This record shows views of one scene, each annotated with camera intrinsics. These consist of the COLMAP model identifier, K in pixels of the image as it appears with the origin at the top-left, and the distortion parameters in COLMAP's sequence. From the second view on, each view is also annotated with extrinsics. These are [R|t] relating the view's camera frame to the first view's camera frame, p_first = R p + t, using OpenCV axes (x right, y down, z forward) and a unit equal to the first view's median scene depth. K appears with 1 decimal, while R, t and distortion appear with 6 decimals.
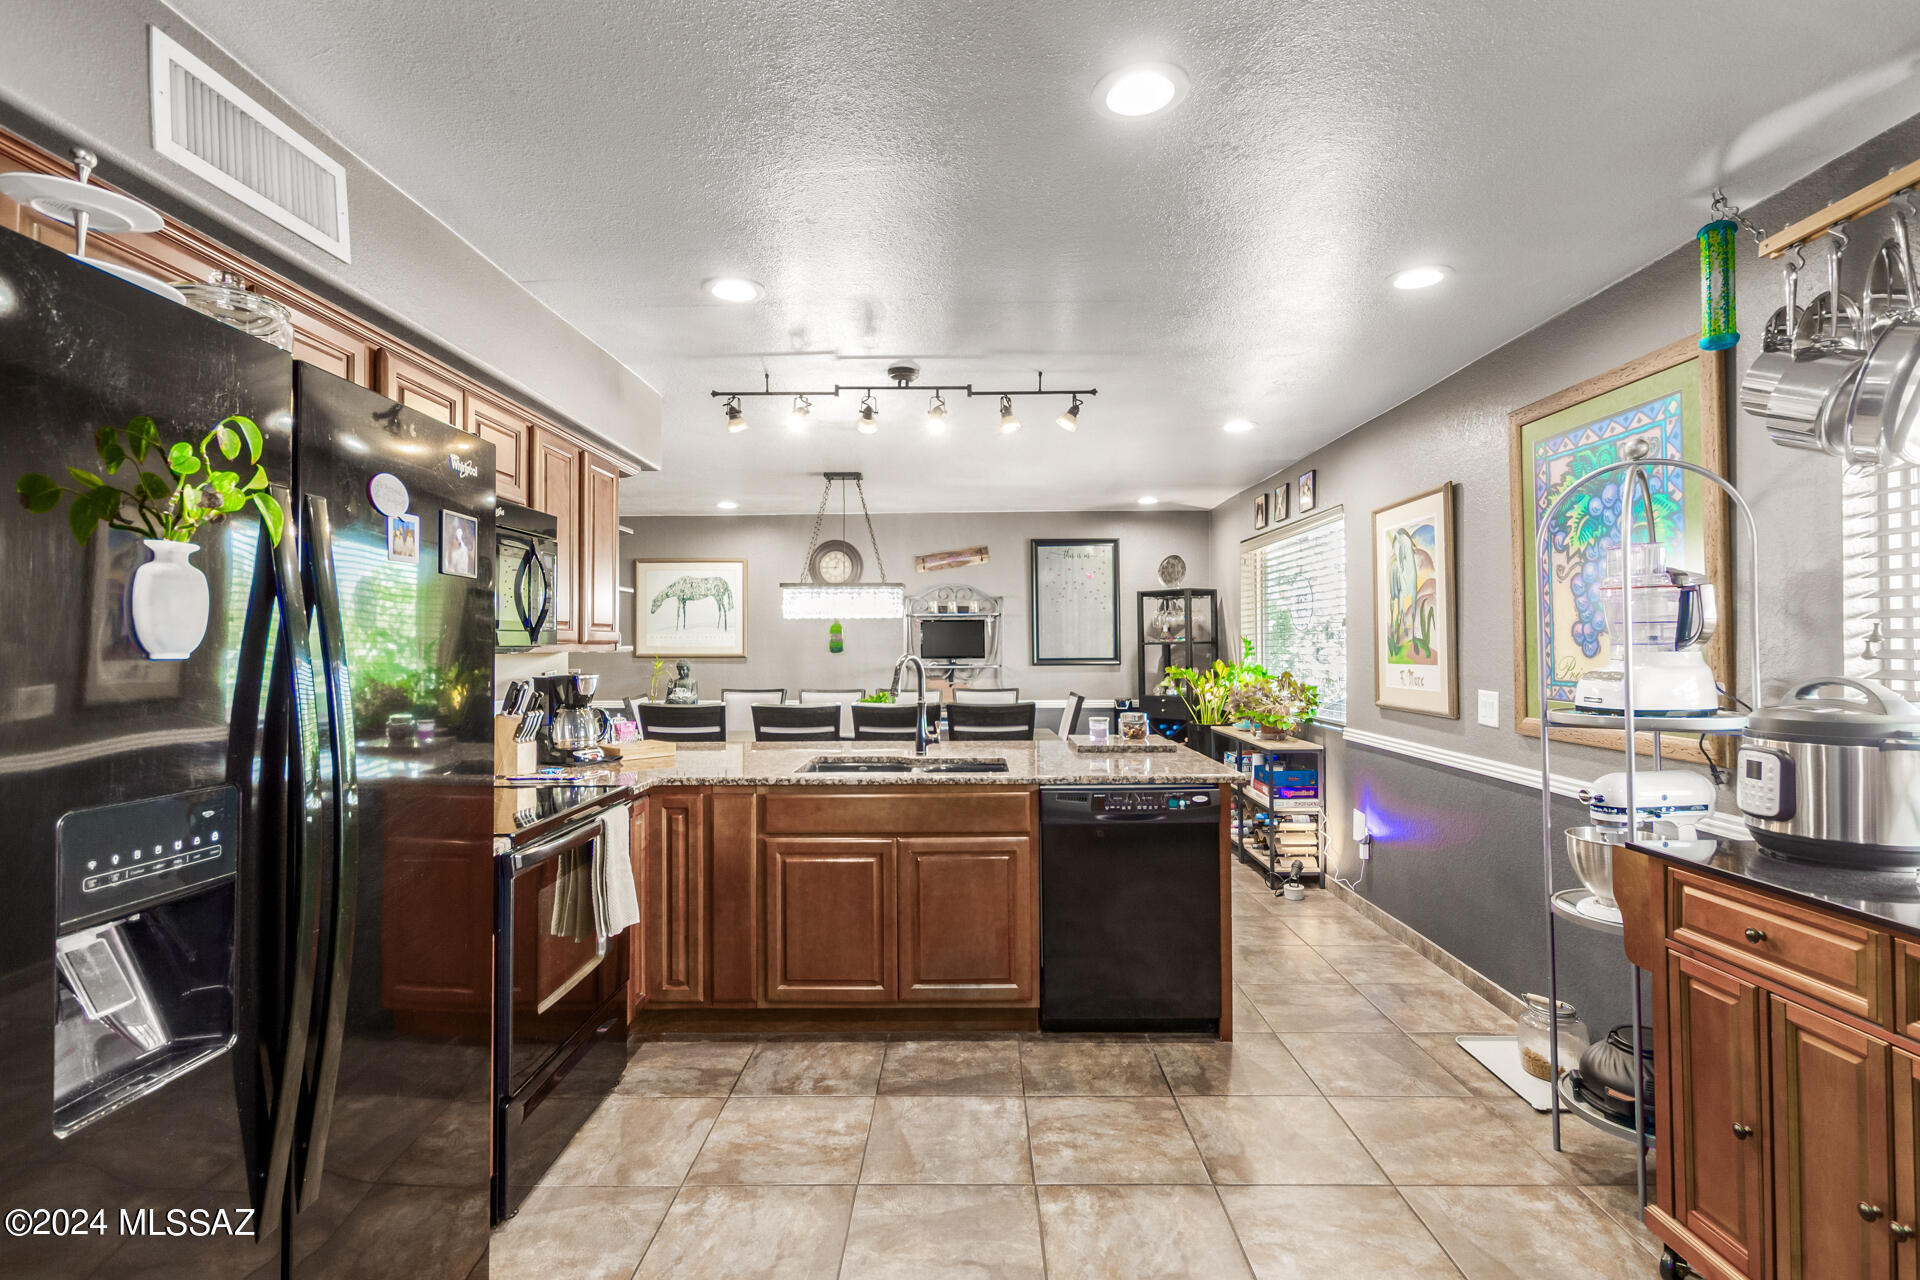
lens RADIAL K [[925.3, 0, 960.0], [0, 925.3, 640.0], [0, 0, 1]] dist [0.022088, 0.000115]
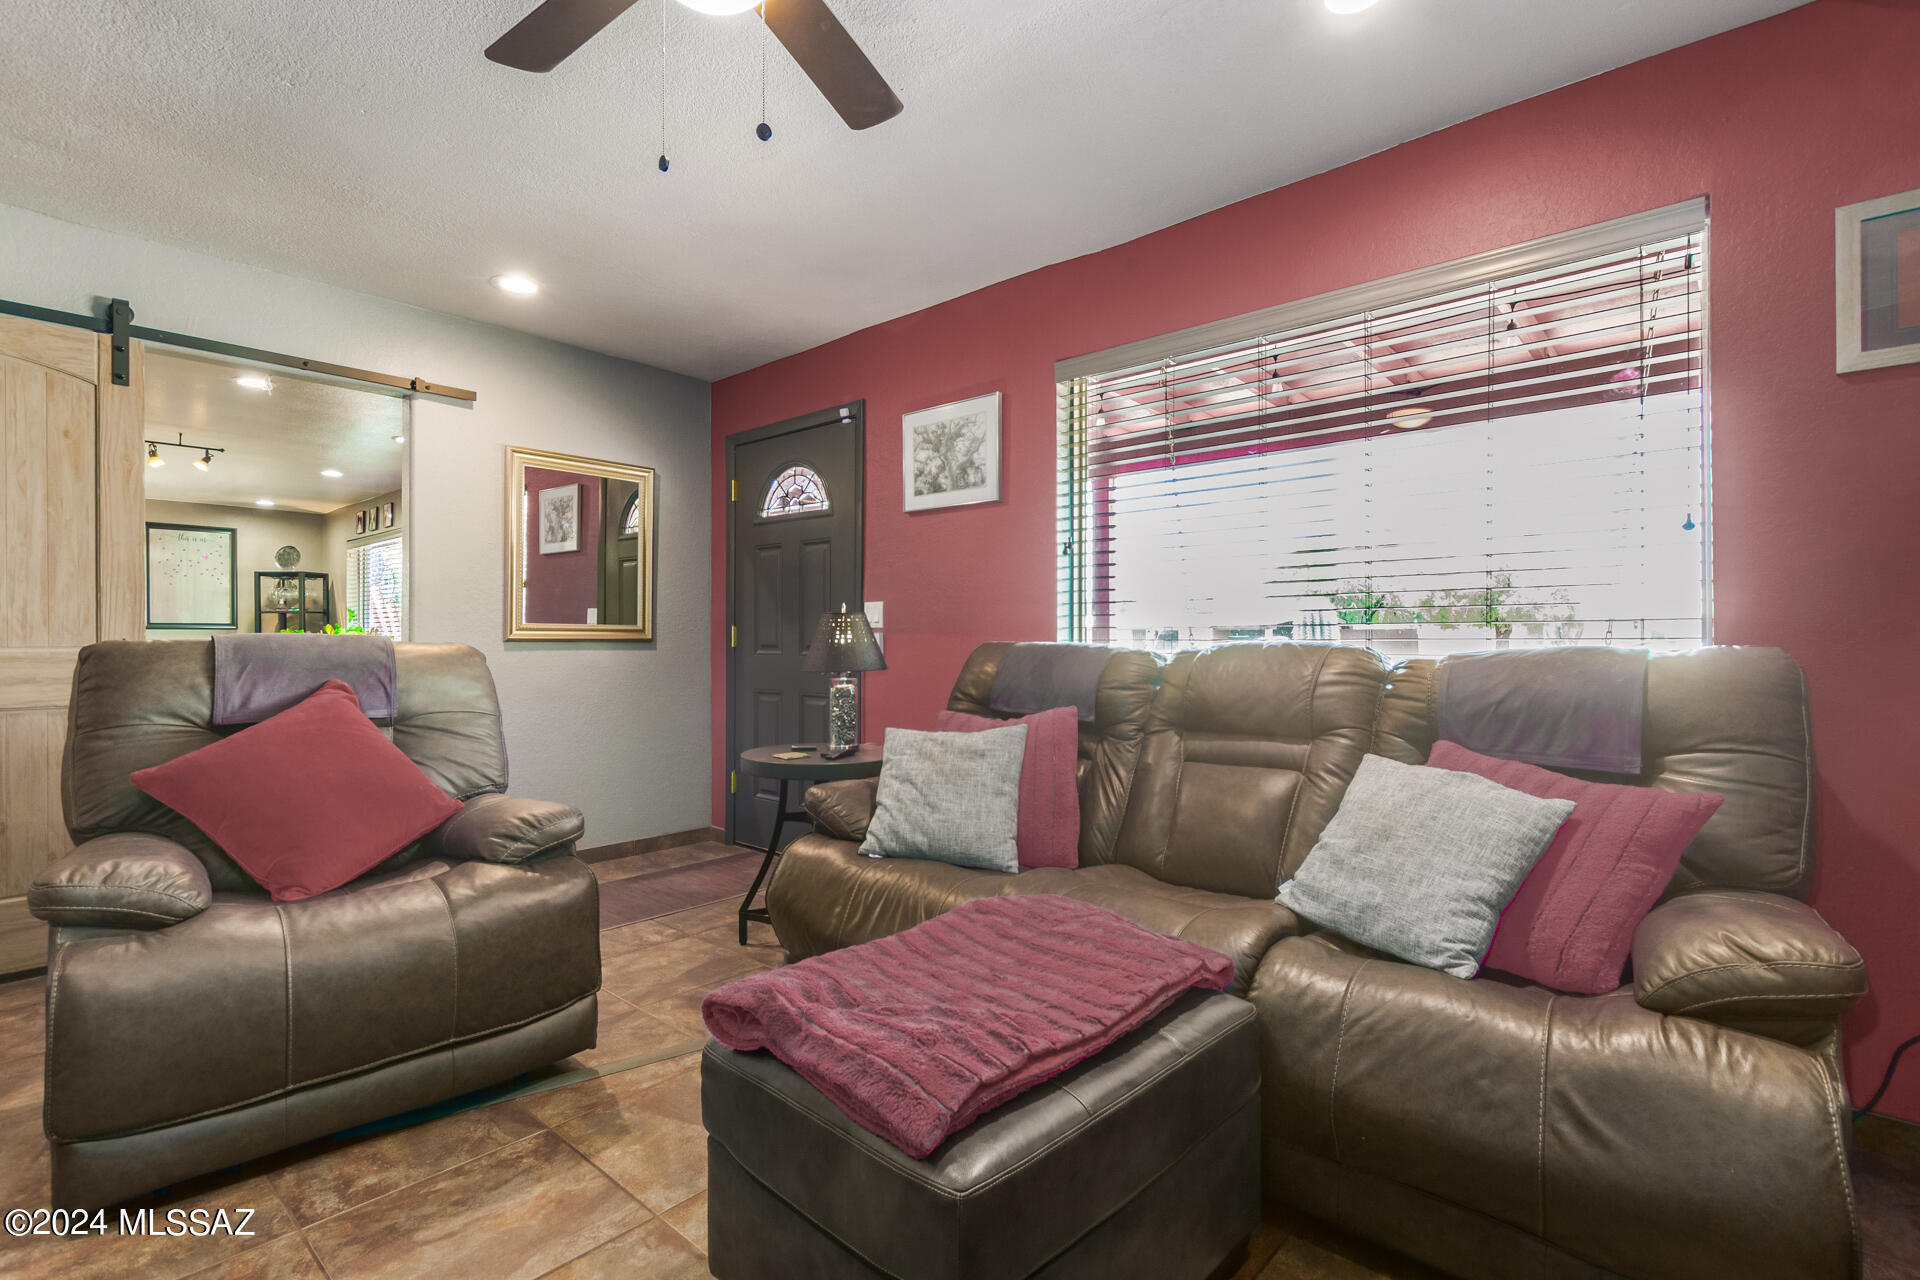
lens RADIAL K [[925.3, 0, 960.0], [0, 925.3, 640.0], [0, 0, 1]] dist [0.022088, 0.000115]
pose [[0.671835, 0.005891, 0.740678, -0.117612], [-0.006951, 0.999974, -0.001648, 0.039083], [-0.740669, -0.004042, 0.671858, -0.620070]]
